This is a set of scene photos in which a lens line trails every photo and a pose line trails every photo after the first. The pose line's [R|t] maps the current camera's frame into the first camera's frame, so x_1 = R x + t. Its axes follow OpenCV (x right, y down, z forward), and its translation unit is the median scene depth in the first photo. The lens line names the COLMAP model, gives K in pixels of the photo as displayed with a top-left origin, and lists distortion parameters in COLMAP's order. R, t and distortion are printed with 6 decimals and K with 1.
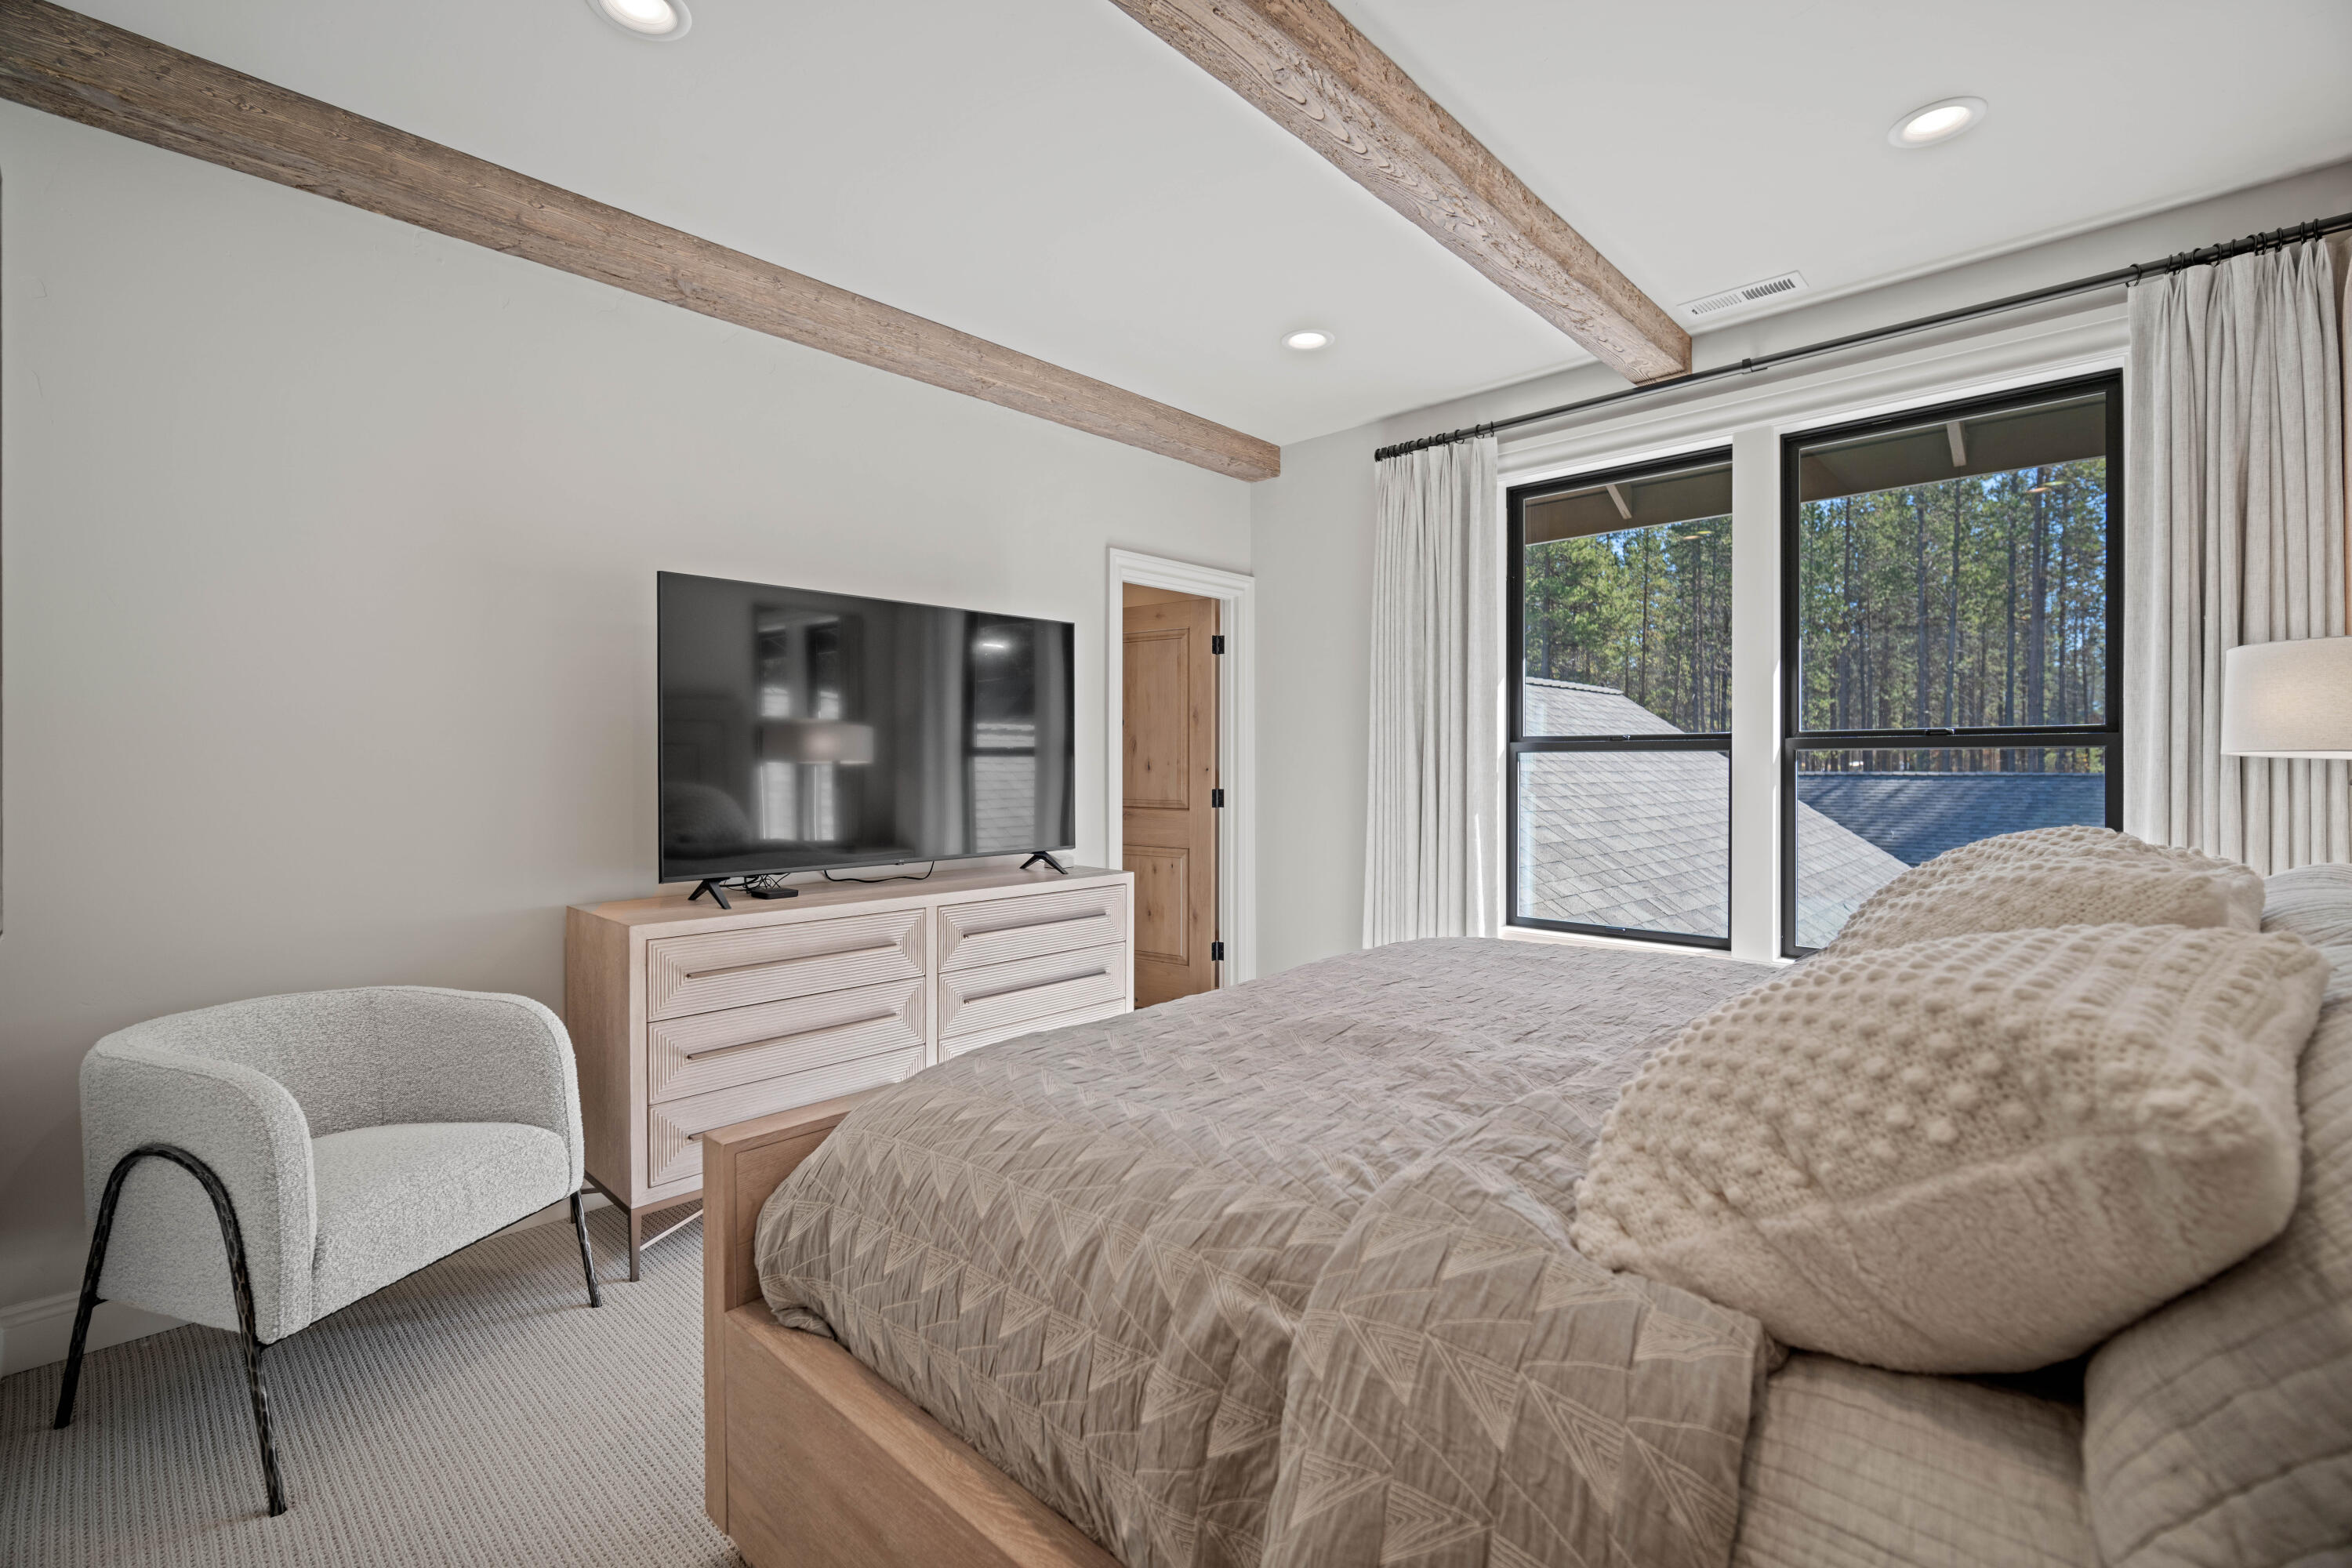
lens RADIAL K [[1029.5, 0, 1145.1], [0, 1029.5, 758.3], [0, 0, 1]] dist [-0.000620, -0.000100]
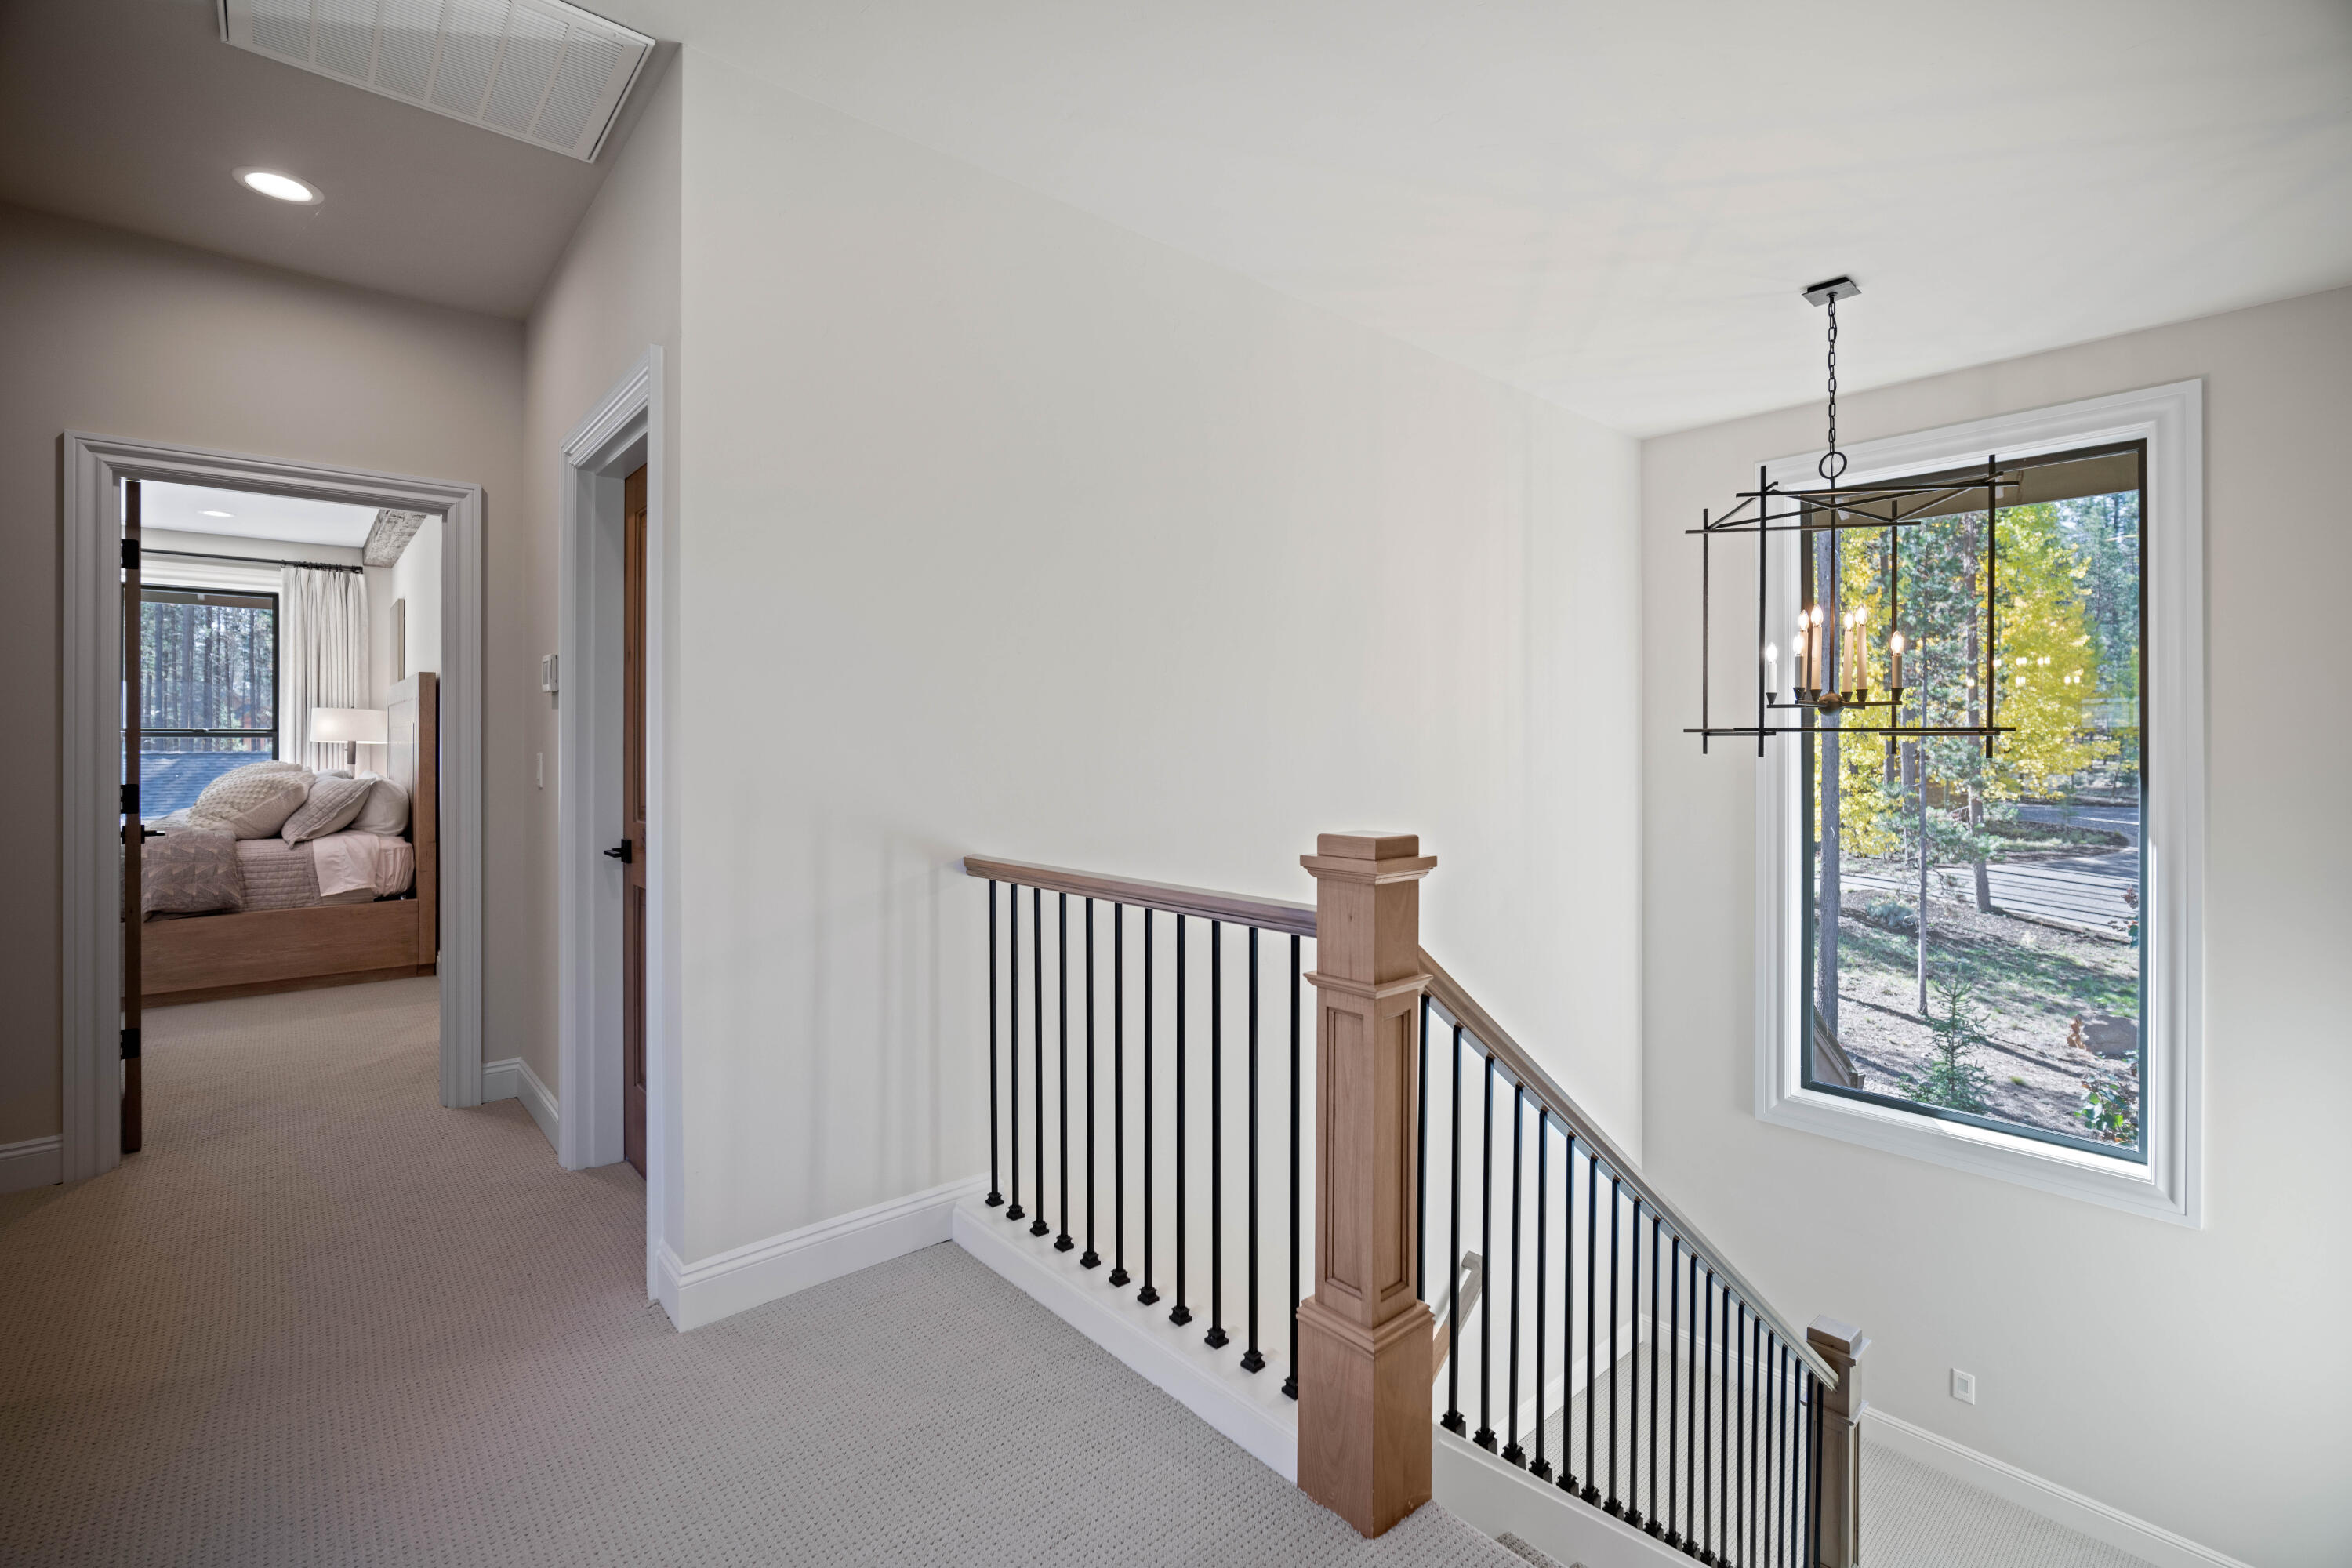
lens RADIAL K [[1029.5, 0, 1145.1], [0, 1029.5, 758.3], [0, 0, 1]] dist [-0.000620, -0.000100]
pose [[0.103143, -0.012464, 0.994588, -1.559600], [-0.002117, 0.999916, 0.012751, -0.002307], [-0.994664, -0.003421, 0.103108, -1.593458]]
